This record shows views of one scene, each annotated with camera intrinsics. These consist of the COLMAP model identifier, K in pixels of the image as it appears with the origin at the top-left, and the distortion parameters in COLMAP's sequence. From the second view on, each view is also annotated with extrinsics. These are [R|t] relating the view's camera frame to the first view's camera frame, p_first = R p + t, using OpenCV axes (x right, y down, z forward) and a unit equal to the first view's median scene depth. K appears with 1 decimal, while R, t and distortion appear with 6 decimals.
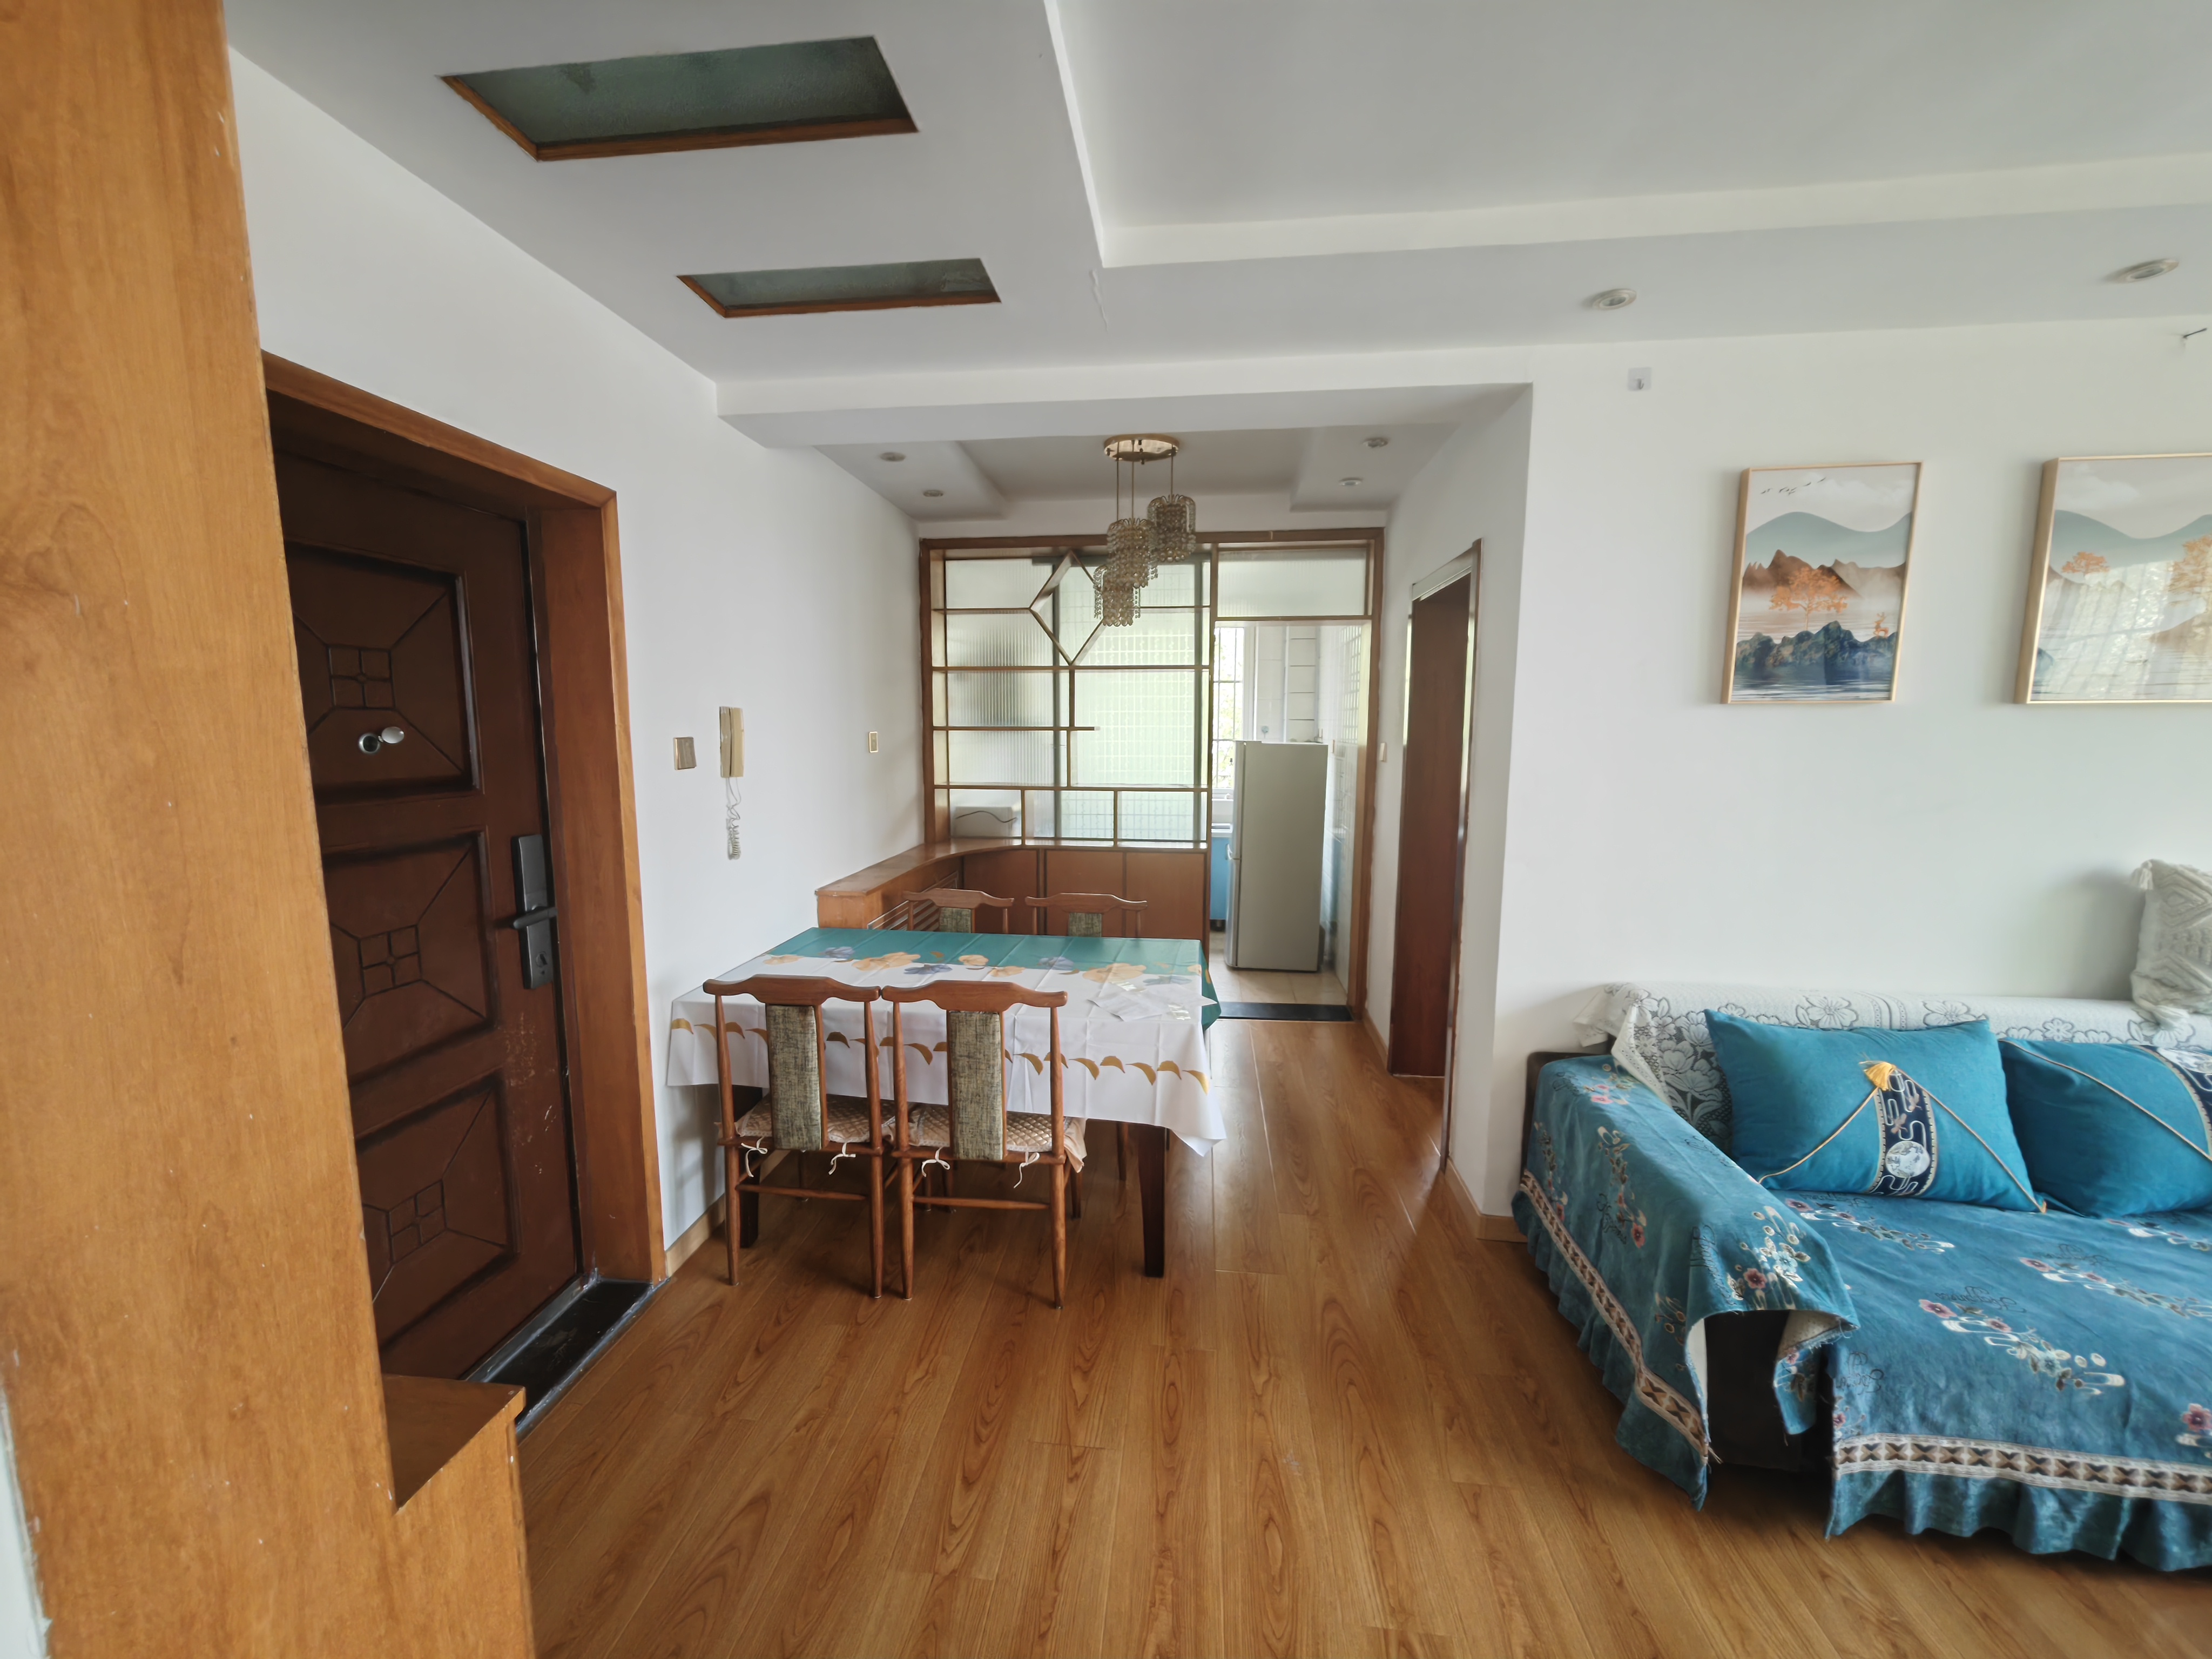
lens RADIAL K [[879.3, 0, 1088.4], [0, 879.3, 833.9], [0, 0, 1]] dist [-0.006817, 0.000892]
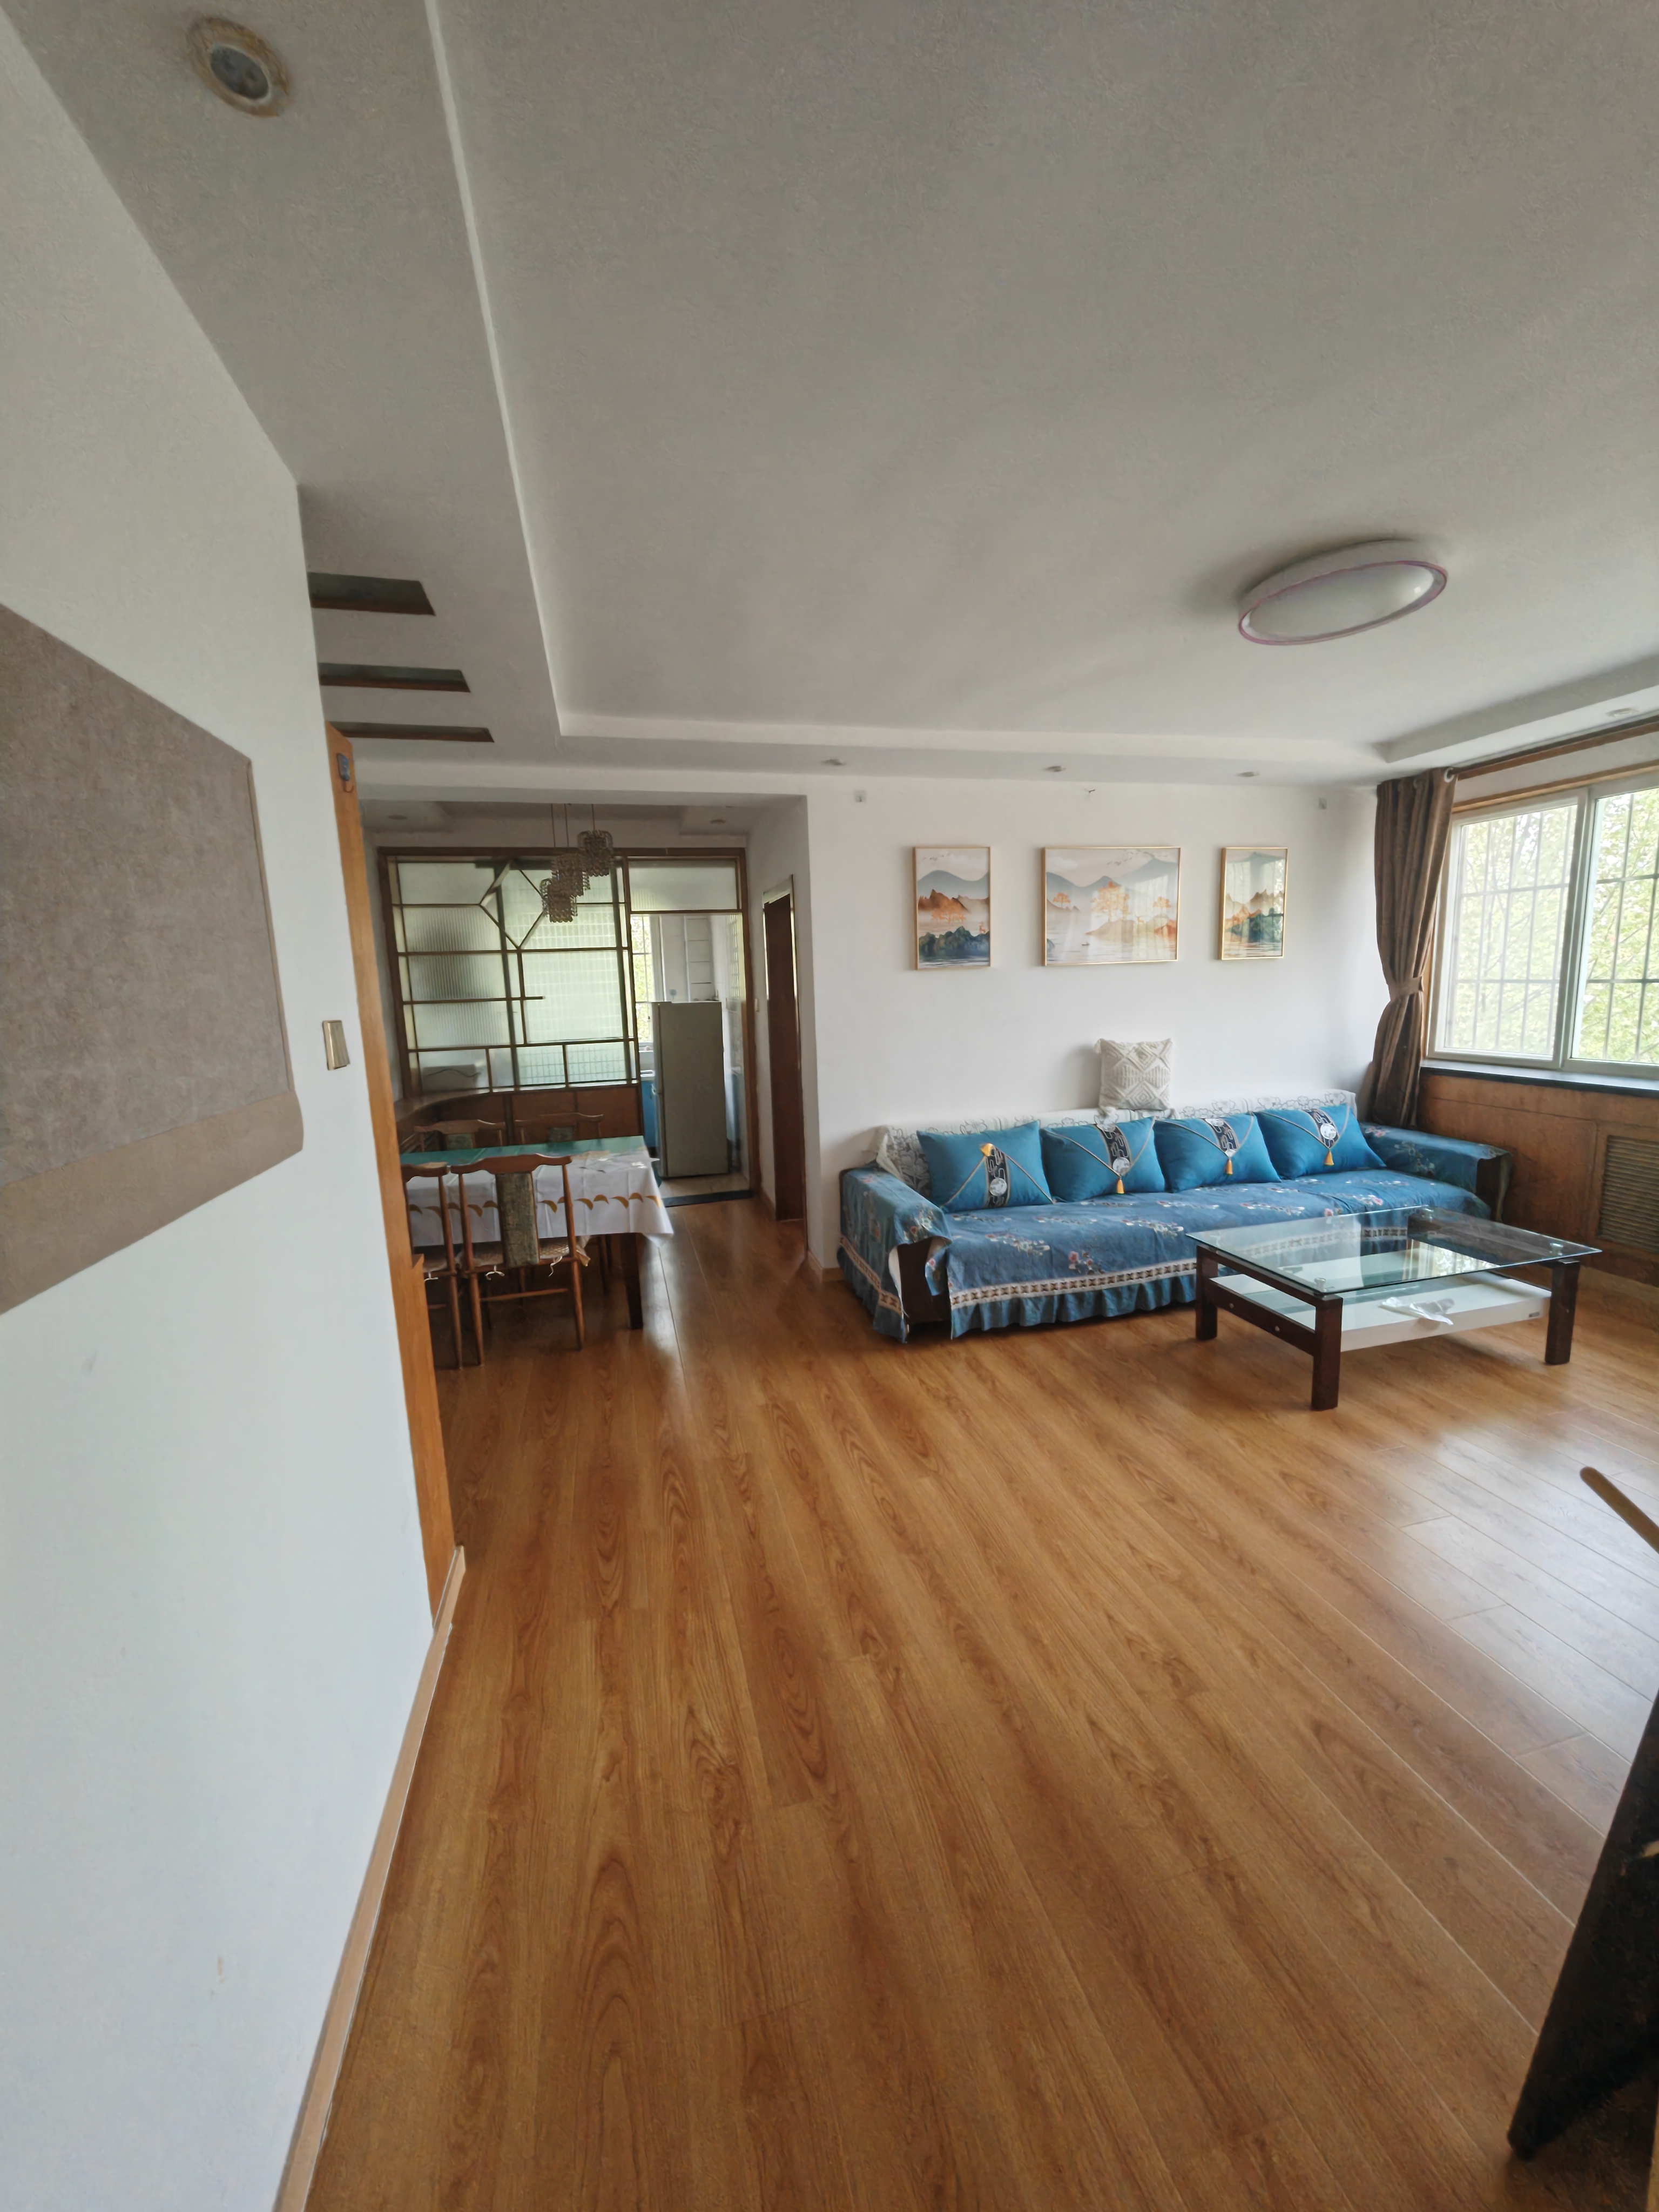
lens RADIAL K [[879.3, 0, 826.0], [0, 879.3, 1097.7], [0, 0, 1]] dist [-0.006817, 0.000892]
pose [[0.931391, -0.083467, 0.354322, -0.148278], [0.082299, 0.996438, 0.018395, 0.074072], [-0.354596, 0.012027, 0.934942, -0.698470]]
